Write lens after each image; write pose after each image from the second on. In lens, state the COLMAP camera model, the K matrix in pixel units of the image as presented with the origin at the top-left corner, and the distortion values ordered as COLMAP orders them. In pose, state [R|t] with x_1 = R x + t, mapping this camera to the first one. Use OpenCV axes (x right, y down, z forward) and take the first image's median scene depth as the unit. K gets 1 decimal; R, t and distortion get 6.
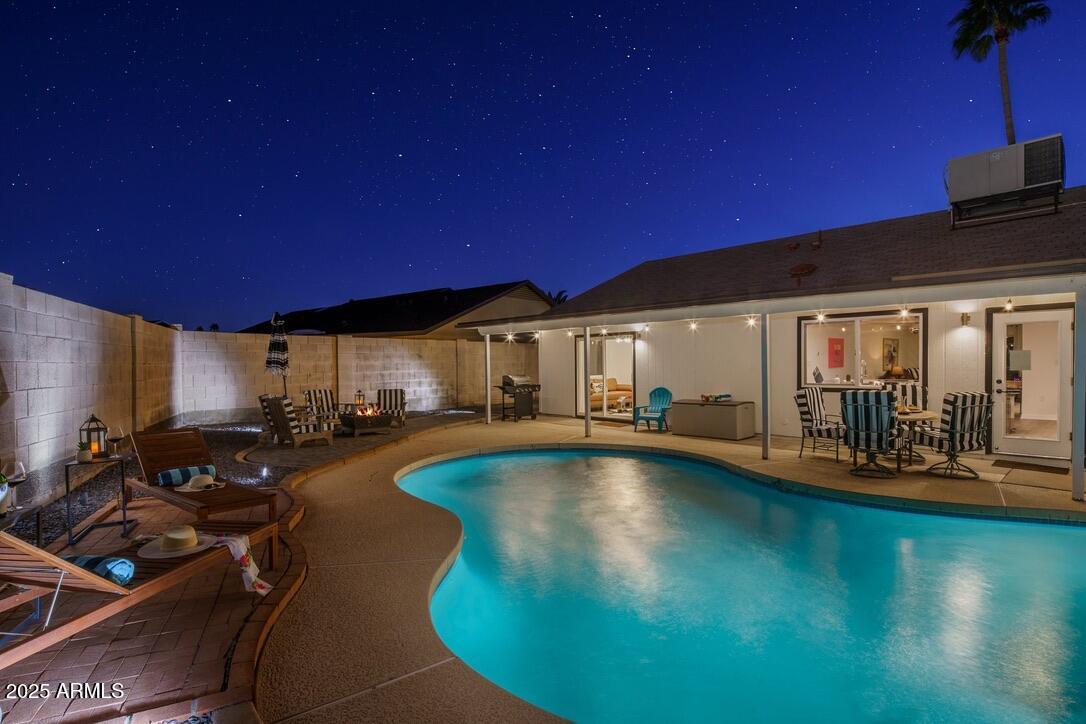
lens RADIAL K [[531.8, 0, 539.5], [0, 531.8, 375.0], [0, 0, 1]] dist [0.000542, -0.000185]
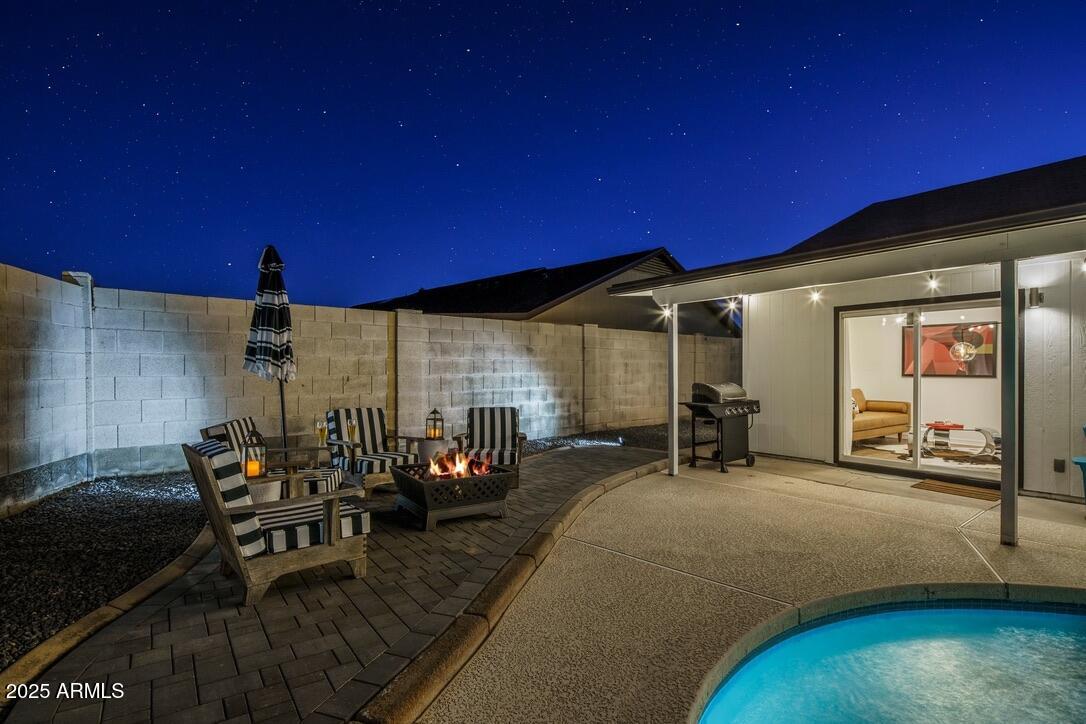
lens RADIAL K [[531.8, 0, 539.5], [0, 531.8, 375.0], [0, 0, 1]] dist [0.000542, -0.000185]
pose [[0.992839, 0.007642, -0.119216, -0.167812], [-0.008988, 0.999902, -0.010754, 0.000237], [0.119122, 0.011749, 0.992810, 0.475389]]
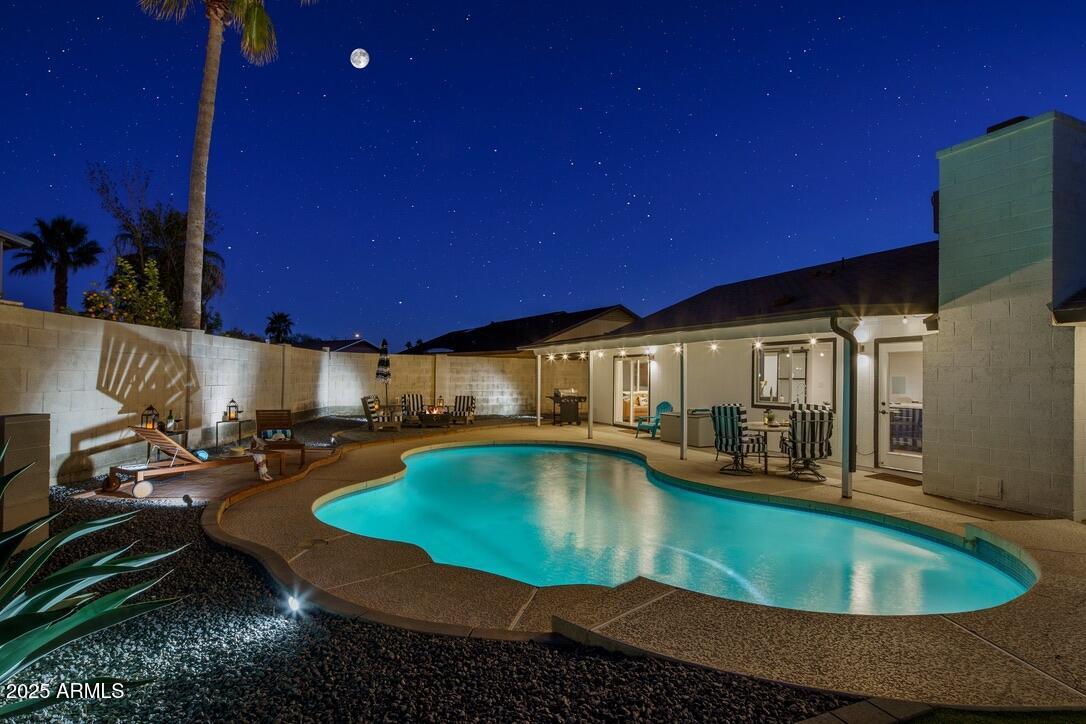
lens RADIAL K [[531.8, 0, 539.5], [0, 531.8, 375.0], [0, 0, 1]] dist [0.000542, -0.000185]
pose [[0.944098, 0.019729, -0.329073, 0.319291], [-0.028525, 0.999353, -0.021921, -0.001606], [0.328428, 0.030082, 0.944050, -0.180541]]
